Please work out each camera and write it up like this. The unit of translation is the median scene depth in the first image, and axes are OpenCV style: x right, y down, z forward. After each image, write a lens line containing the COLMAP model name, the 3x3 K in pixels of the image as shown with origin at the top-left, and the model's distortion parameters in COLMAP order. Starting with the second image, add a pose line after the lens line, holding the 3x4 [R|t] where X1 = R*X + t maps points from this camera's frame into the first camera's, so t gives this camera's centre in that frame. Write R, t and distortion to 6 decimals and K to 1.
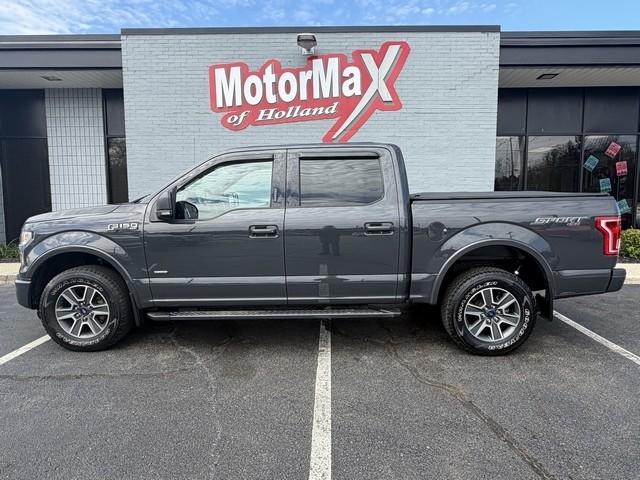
lens RADIAL K [[411.5, 0, 317.6], [0, 411.5, 238.7], [0, 0, 1]] dist [-0.006128, 0.000545]
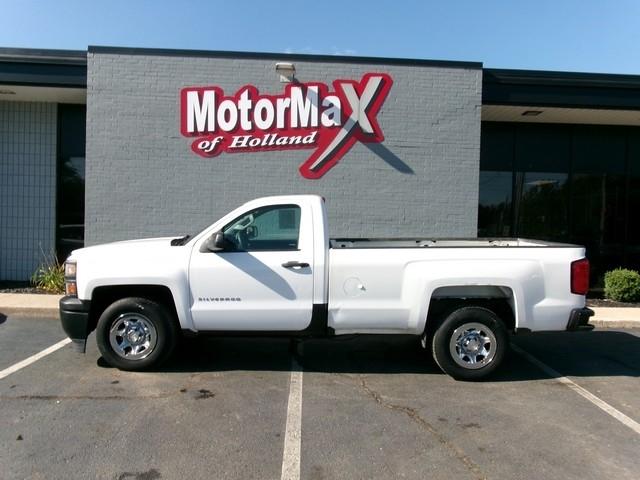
lens RADIAL K [[518.3, 0, 321.4], [0, 518.3, 238.5], [0, 0, 1]] dist [-0.015851, -0.005572]
pose [[0.997750, 0.028086, 0.060874, -0.005189], [-0.023601, 0.997039, -0.073189, 0.002403], [-0.062749, 0.071588, 0.995459, -0.179291]]
